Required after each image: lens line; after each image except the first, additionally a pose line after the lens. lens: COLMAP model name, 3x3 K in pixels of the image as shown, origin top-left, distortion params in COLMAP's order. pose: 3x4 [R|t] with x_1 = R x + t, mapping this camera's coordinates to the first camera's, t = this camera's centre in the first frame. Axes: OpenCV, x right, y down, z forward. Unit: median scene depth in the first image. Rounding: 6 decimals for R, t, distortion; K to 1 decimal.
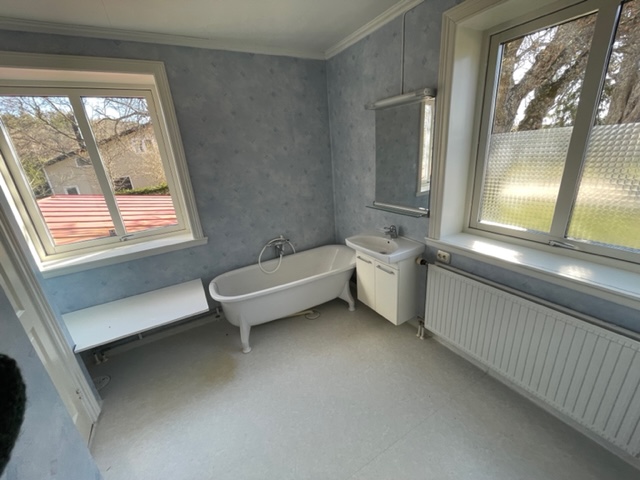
lens RADIAL K [[258.8, 0, 320.4], [0, 258.8, 239.3], [0, 0, 1]] dist [-0.000751, -0.000025]
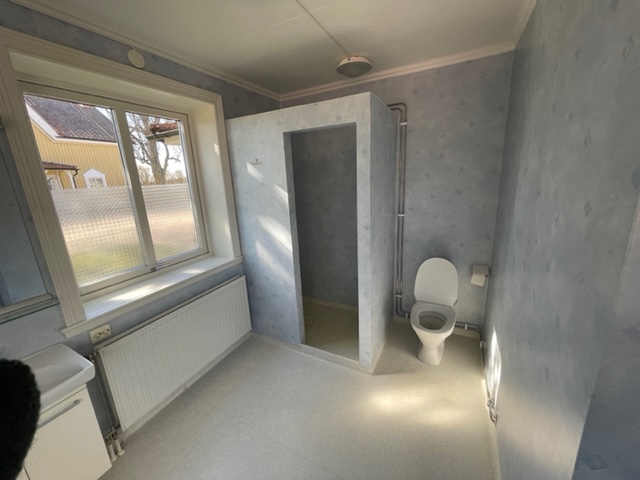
lens RADIAL K [[258.8, 0, 319.3], [0, 258.8, 237.5], [0, 0, 1]] dist [-0.000751, -0.000025]
pose [[-0.522610, -0.109930, 0.845455, -0.570840], [0.360880, 0.869911, 0.336184, -0.238943], [-0.772427, 0.480801, -0.414953, 0.745567]]
